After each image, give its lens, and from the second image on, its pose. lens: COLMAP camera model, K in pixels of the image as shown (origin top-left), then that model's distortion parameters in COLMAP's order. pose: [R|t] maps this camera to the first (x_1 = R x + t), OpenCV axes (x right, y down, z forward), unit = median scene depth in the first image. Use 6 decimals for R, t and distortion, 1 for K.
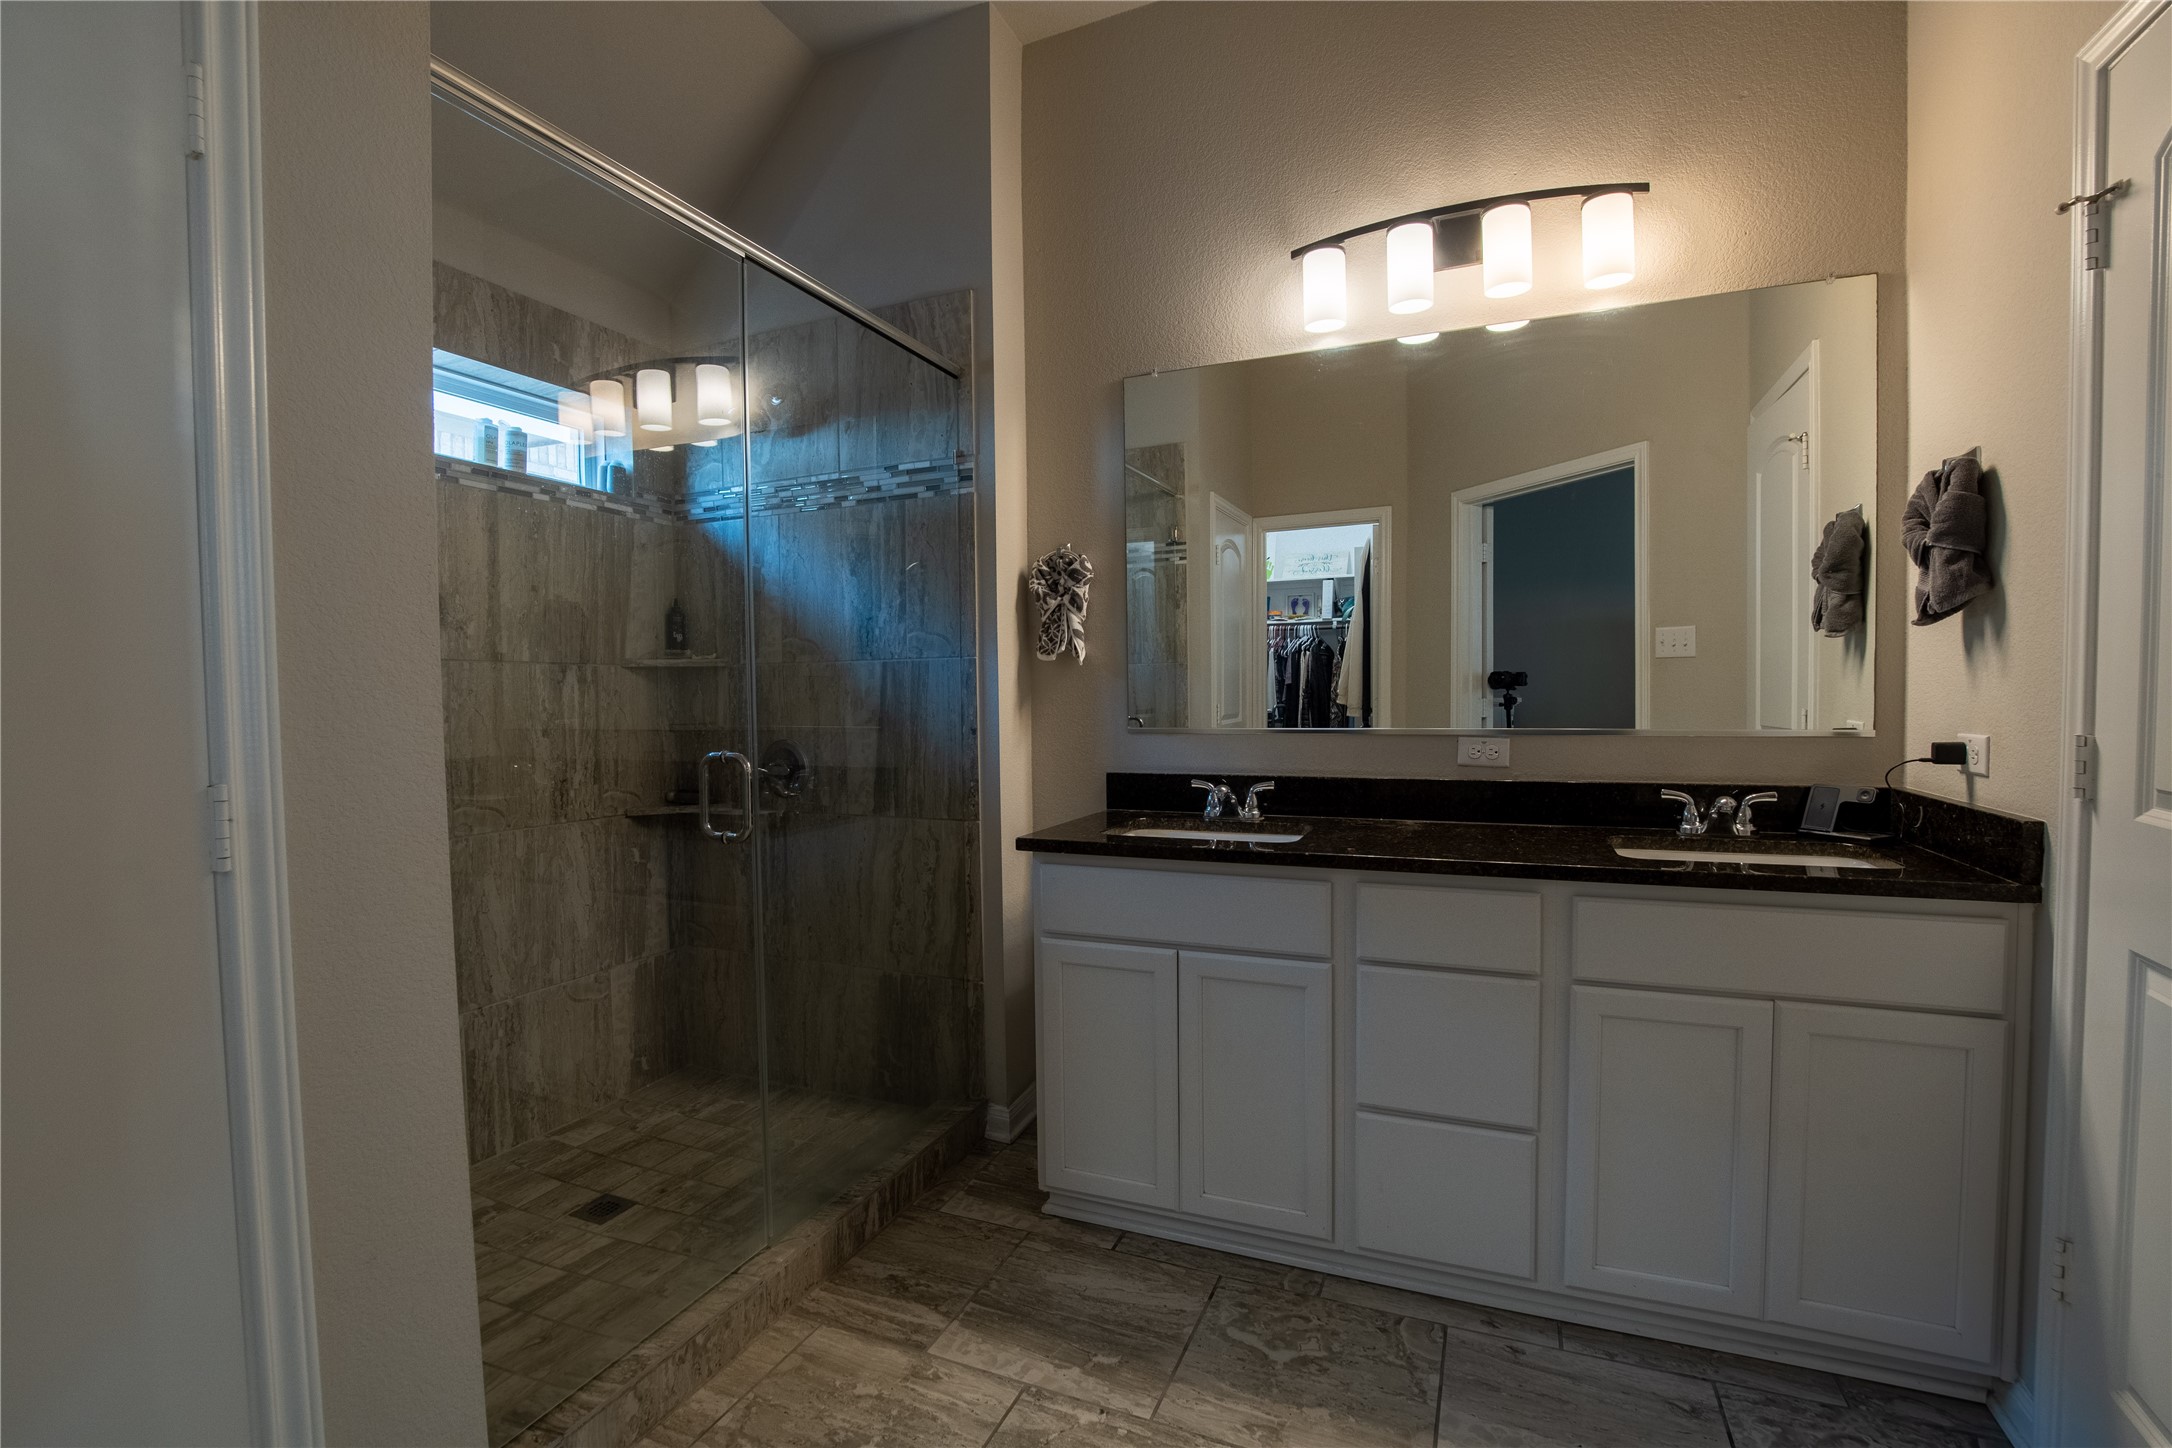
lens RADIAL K [[989.4, 0, 1076.3], [0, 989.4, 719.8], [0, 0, 1]] dist [-0.001083, -0.000089]
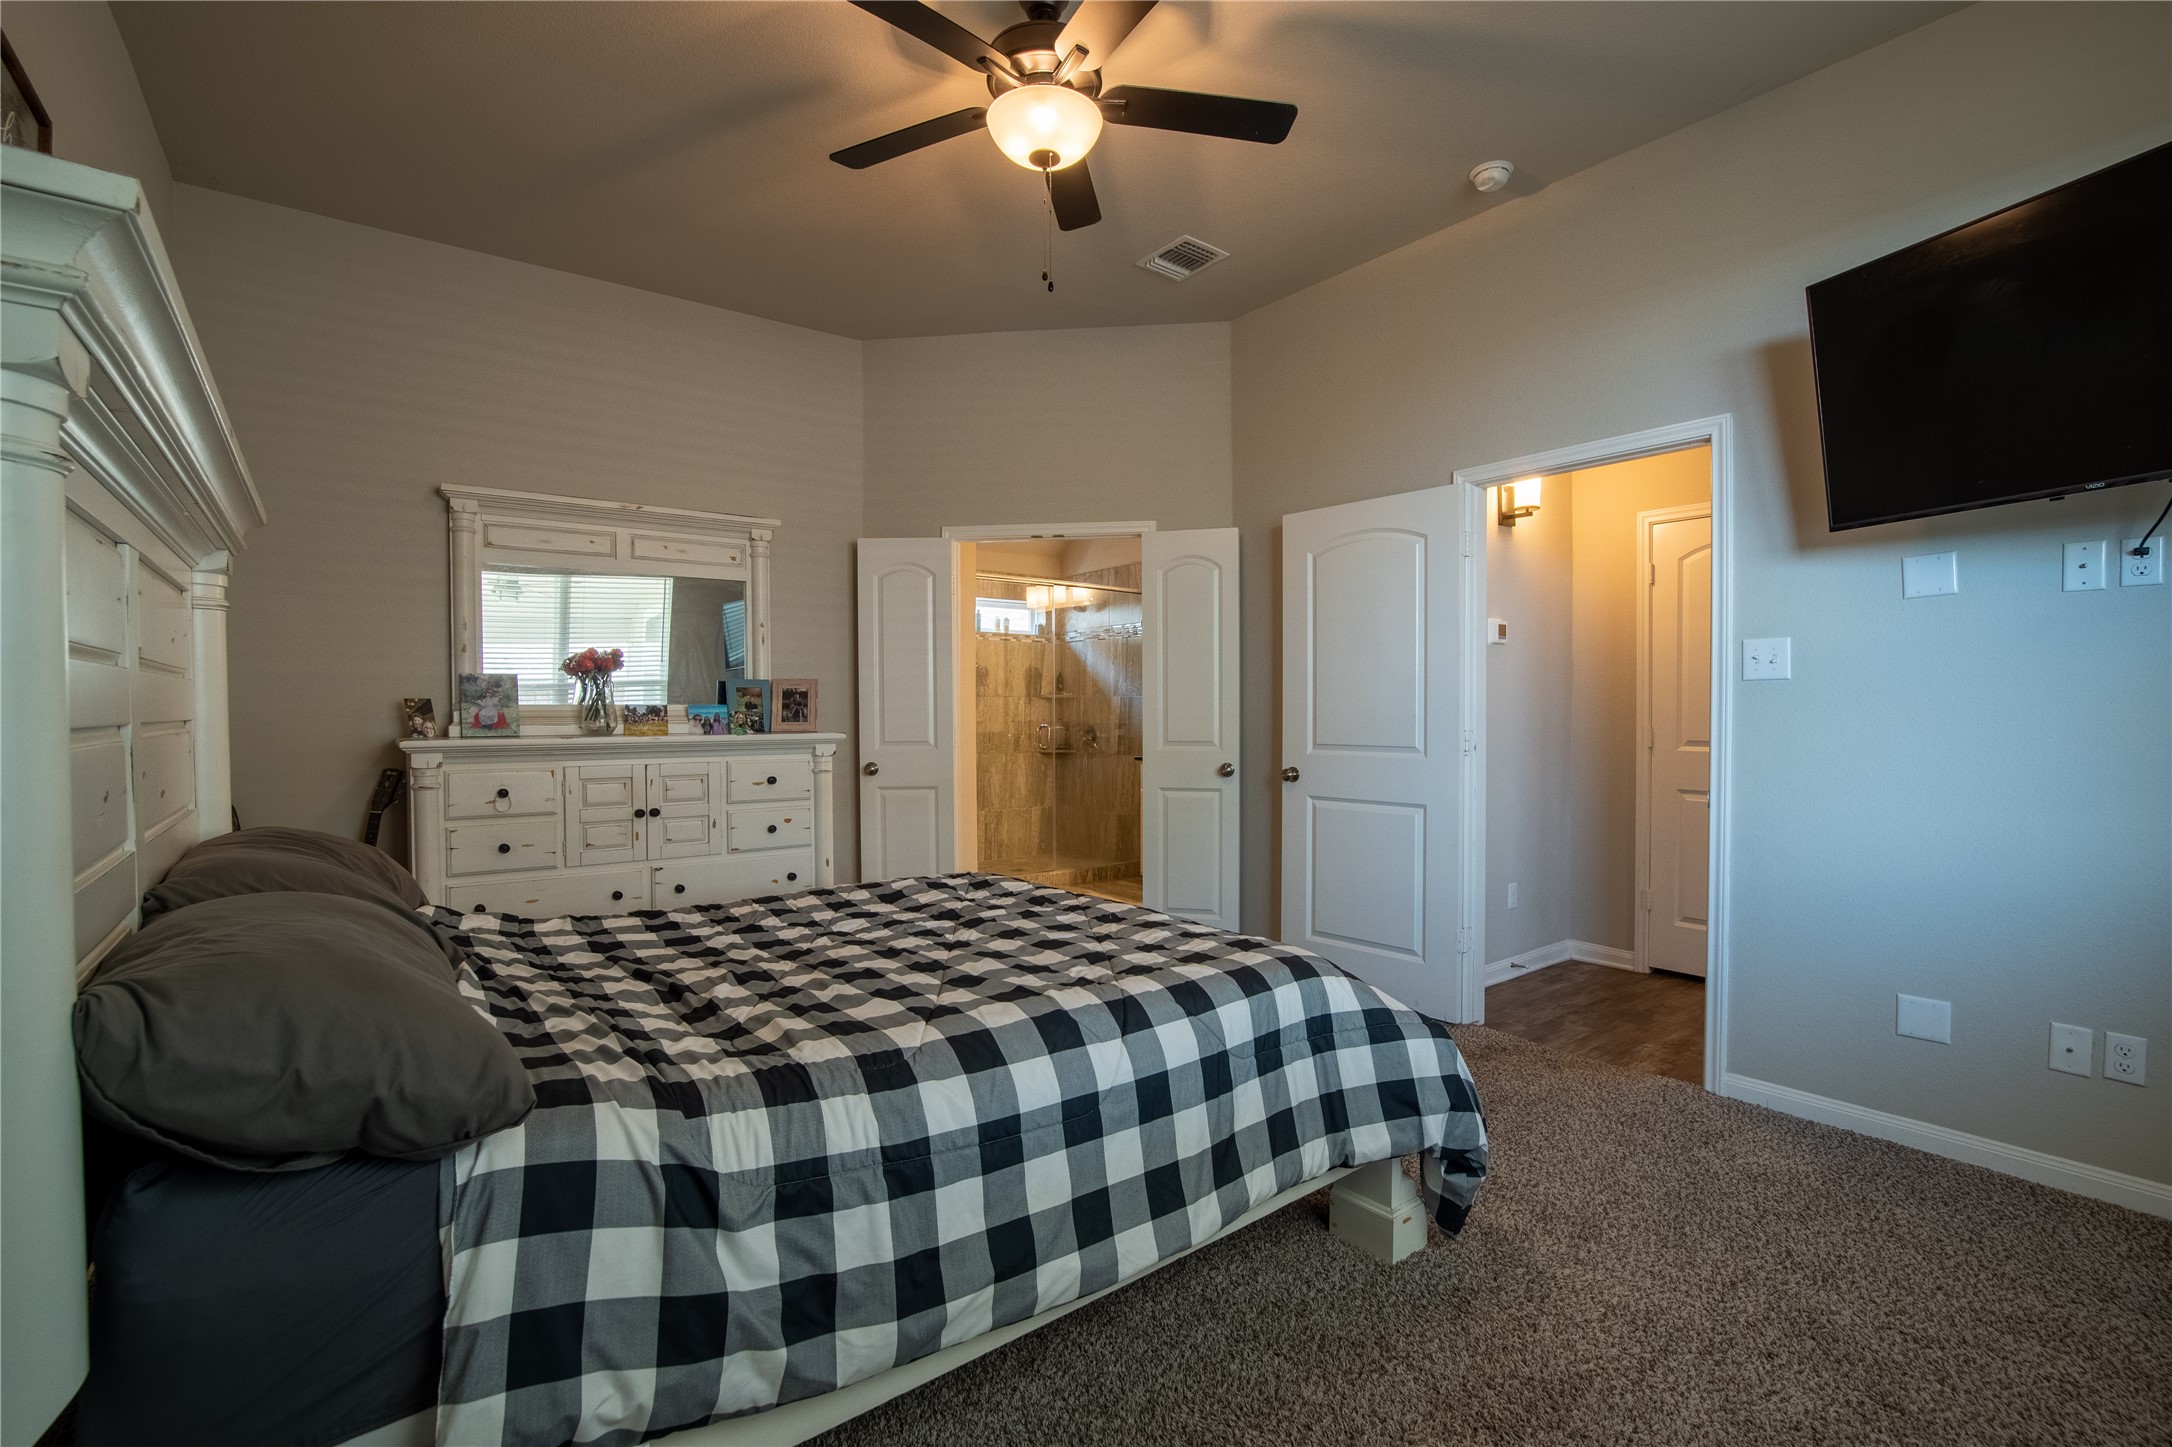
lens RADIAL K [[989.4, 0, 1094.1], [0, 989.4, 724.9], [0, 0, 1]] dist [-0.001083, -0.000089]
pose [[0.858031, 0.021184, -0.513161, 1.072194], [-0.031452, 0.999441, -0.011331, 0.047432], [0.512634, 0.025863, 0.858218, -1.266336]]
